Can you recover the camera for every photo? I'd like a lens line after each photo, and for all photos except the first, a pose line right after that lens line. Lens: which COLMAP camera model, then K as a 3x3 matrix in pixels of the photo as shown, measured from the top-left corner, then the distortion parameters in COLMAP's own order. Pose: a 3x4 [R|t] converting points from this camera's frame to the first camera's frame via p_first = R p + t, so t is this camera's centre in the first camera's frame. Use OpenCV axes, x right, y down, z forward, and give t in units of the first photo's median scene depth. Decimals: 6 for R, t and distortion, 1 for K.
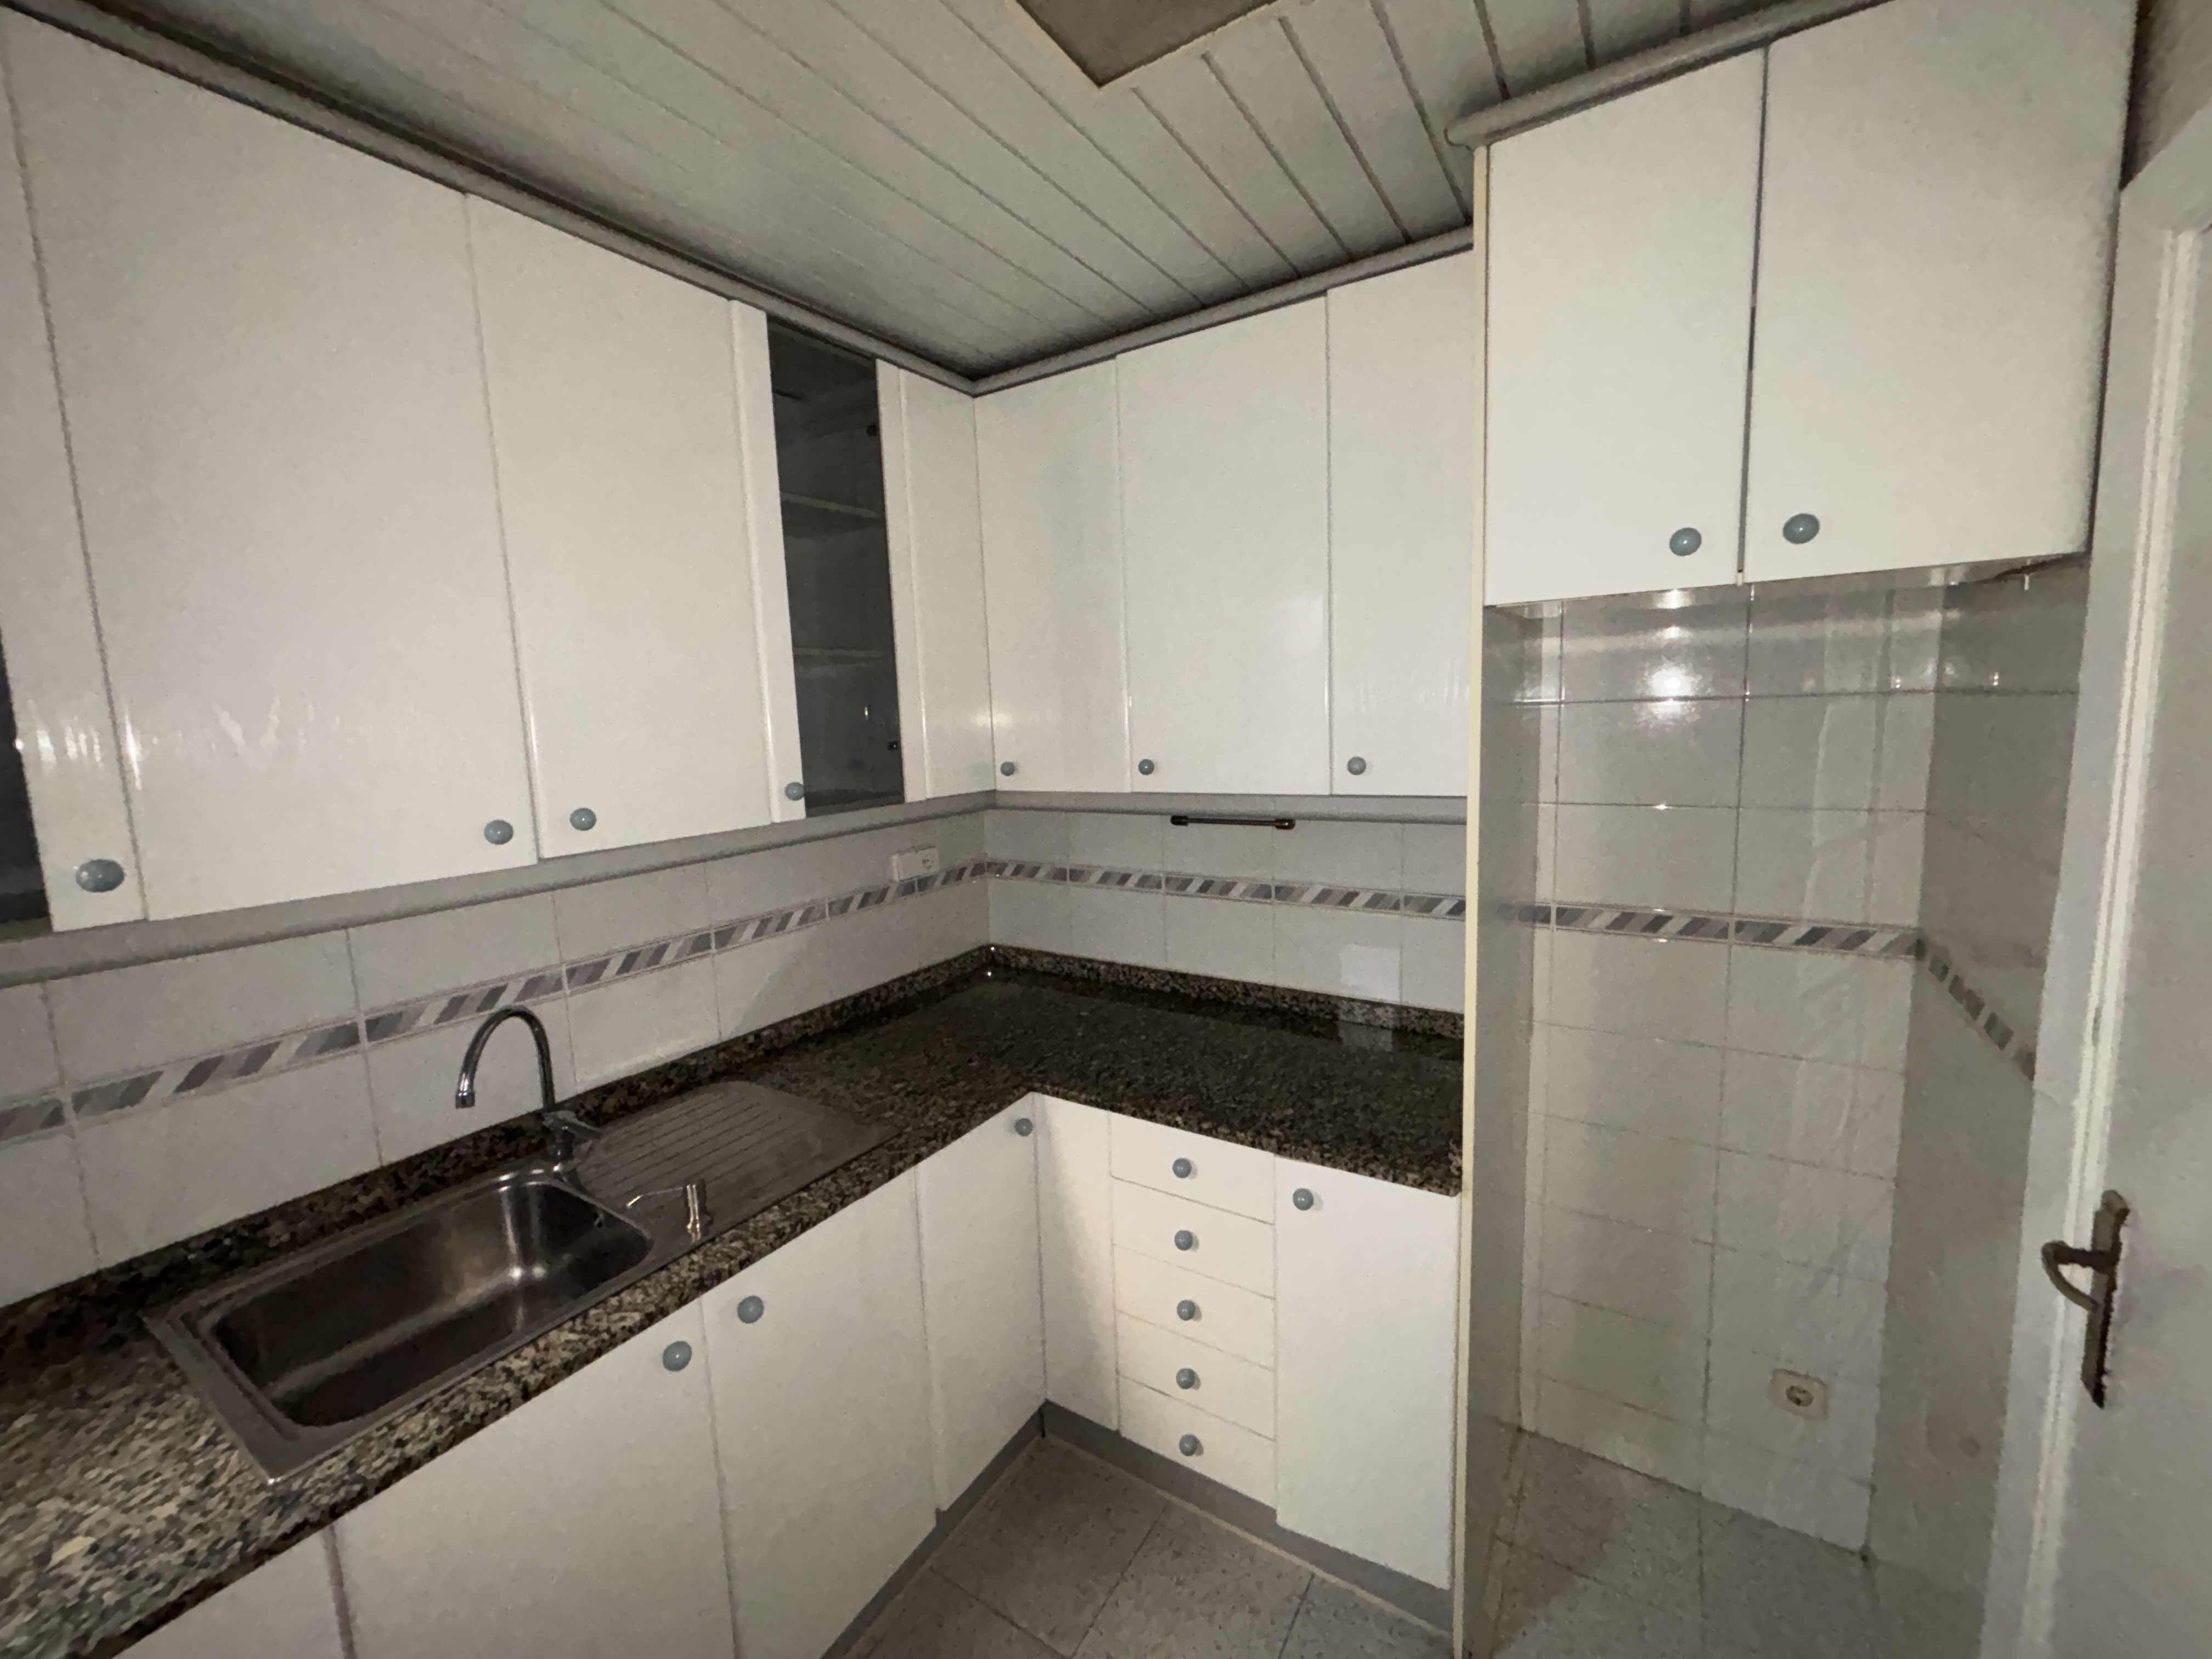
lens RADIAL K [[894.9, 0, 1110.7], [0, 894.9, 825.7], [0, 0, 1]] dist [0.008733, -0.001560]
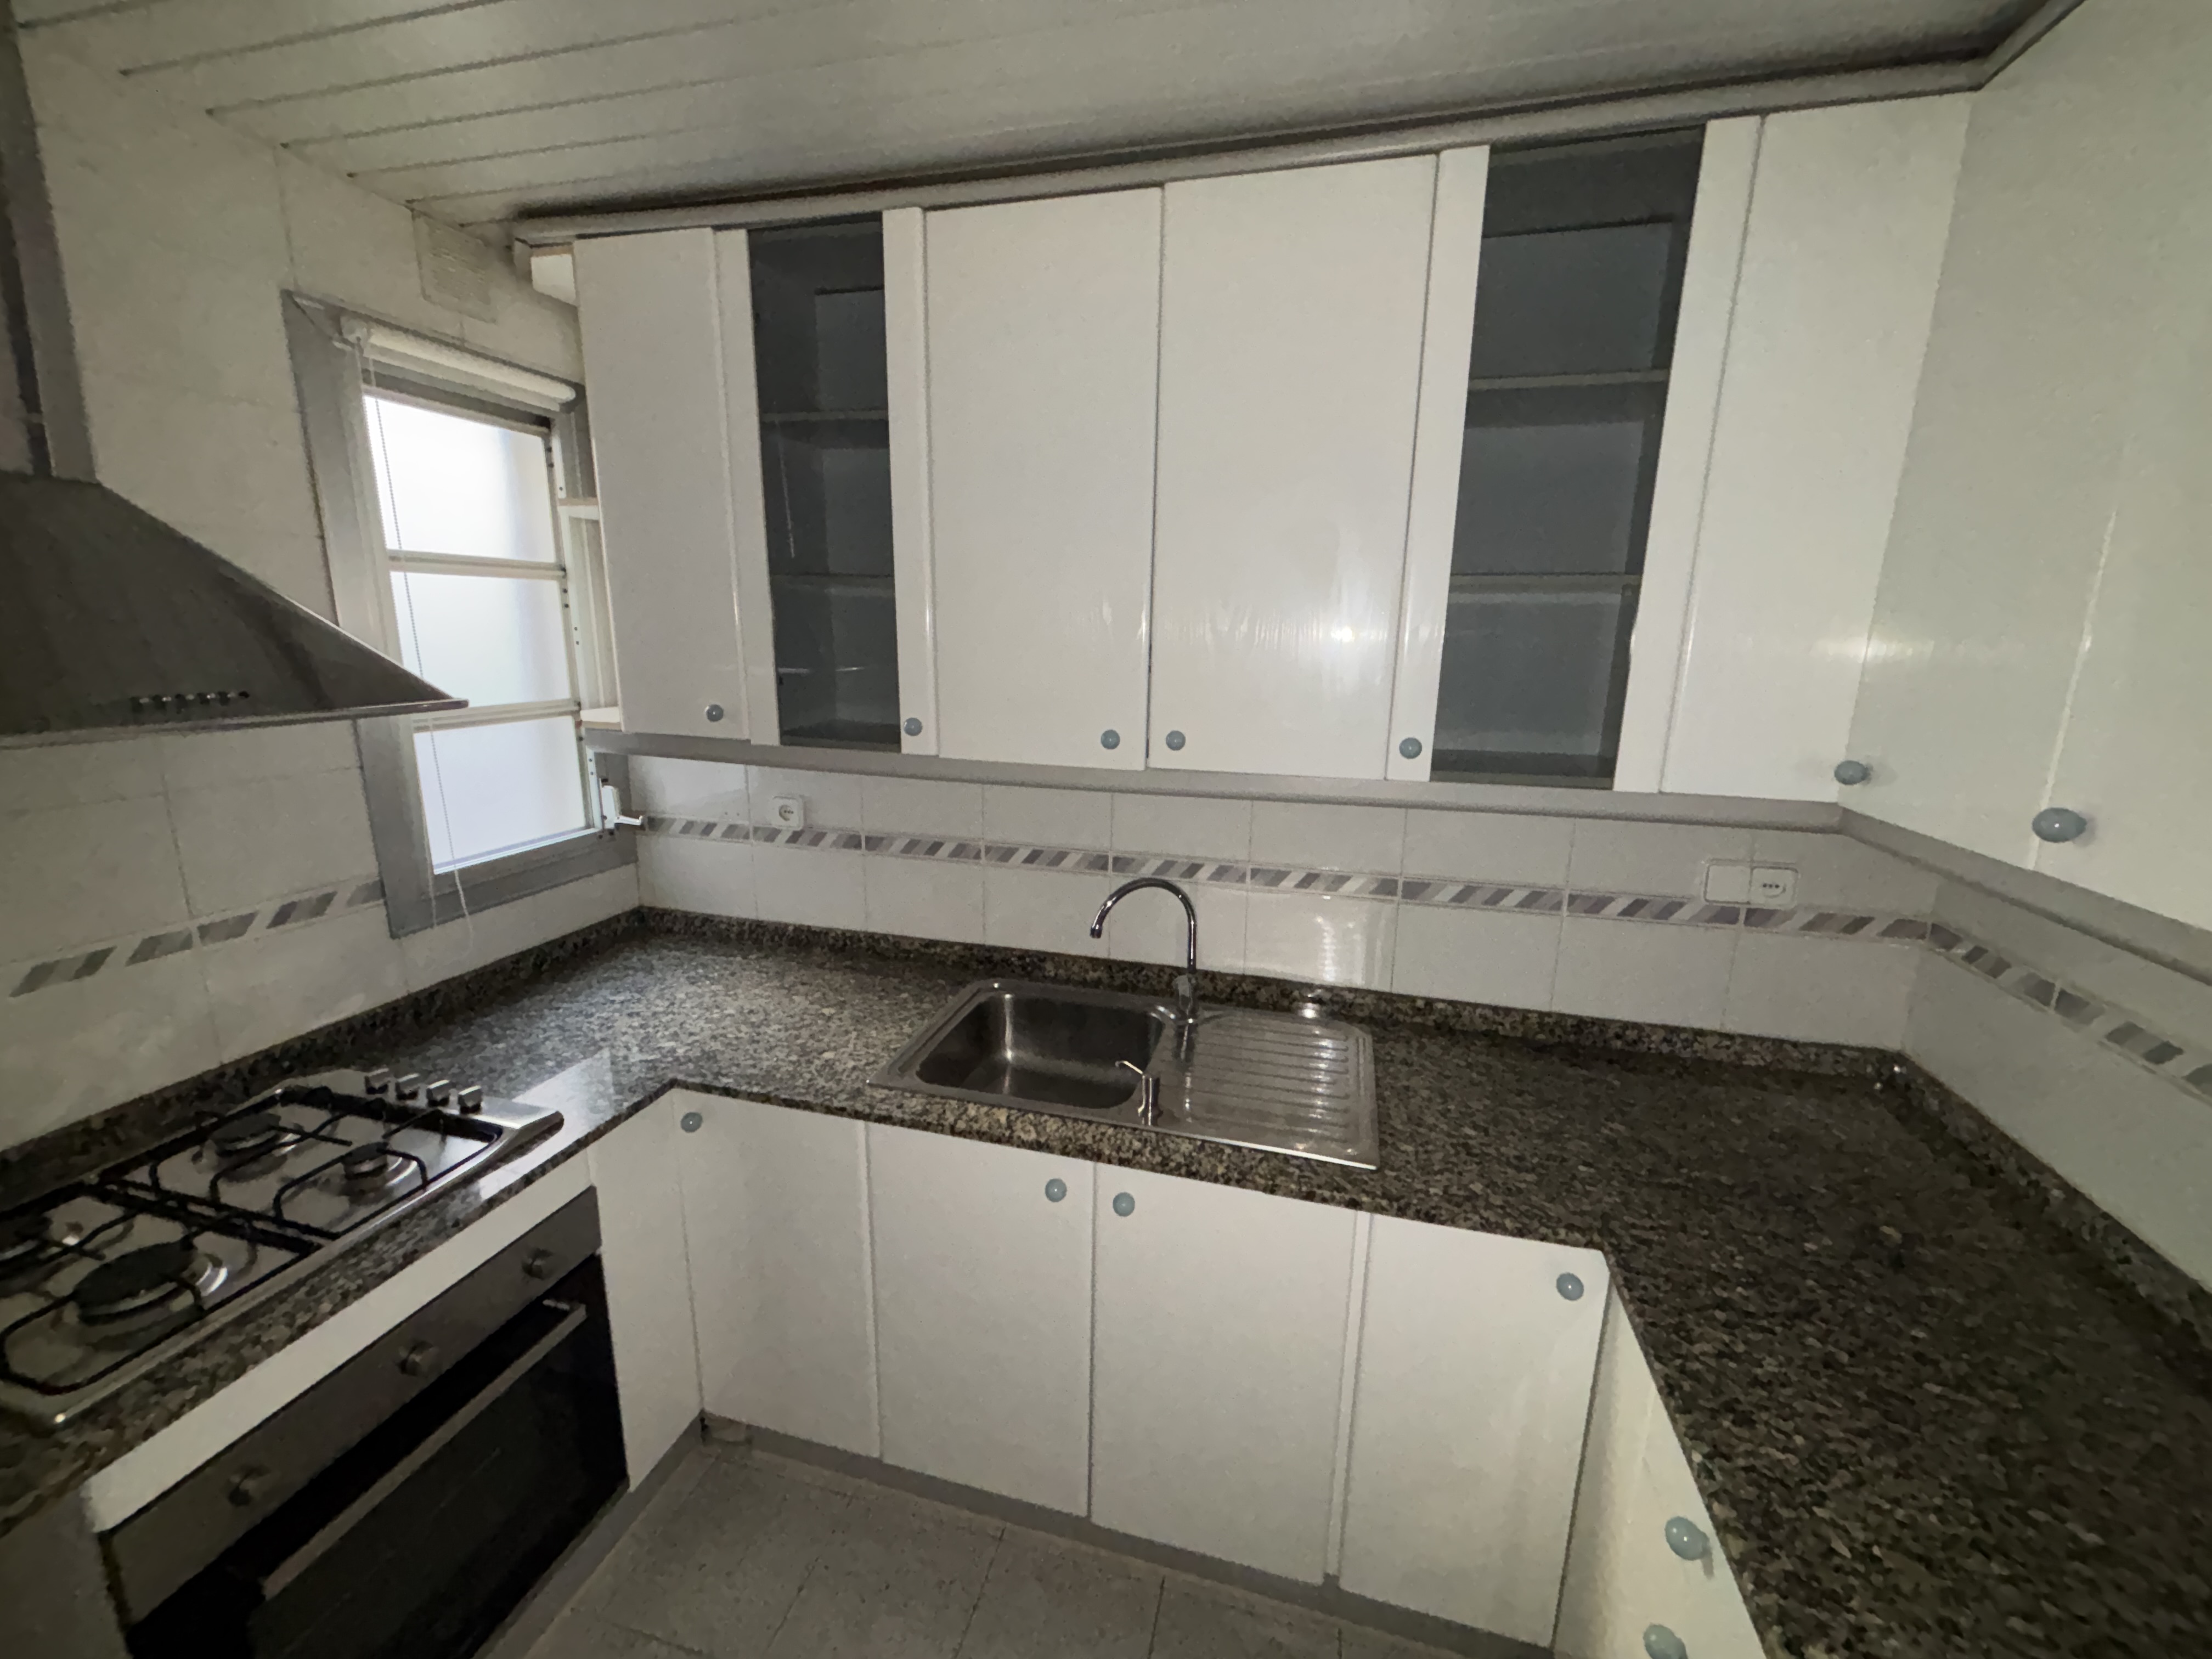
lens RADIAL K [[894.9, 0, 1108.7], [0, 894.9, 823.7], [0, 0, 1]] dist [0.008733, -0.001560]
pose [[0.297238, 0.247693, -0.922116, 0.386704], [-0.151495, 0.965766, 0.210585, -0.109745], [0.942708, 0.077102, 0.324586, 0.466089]]
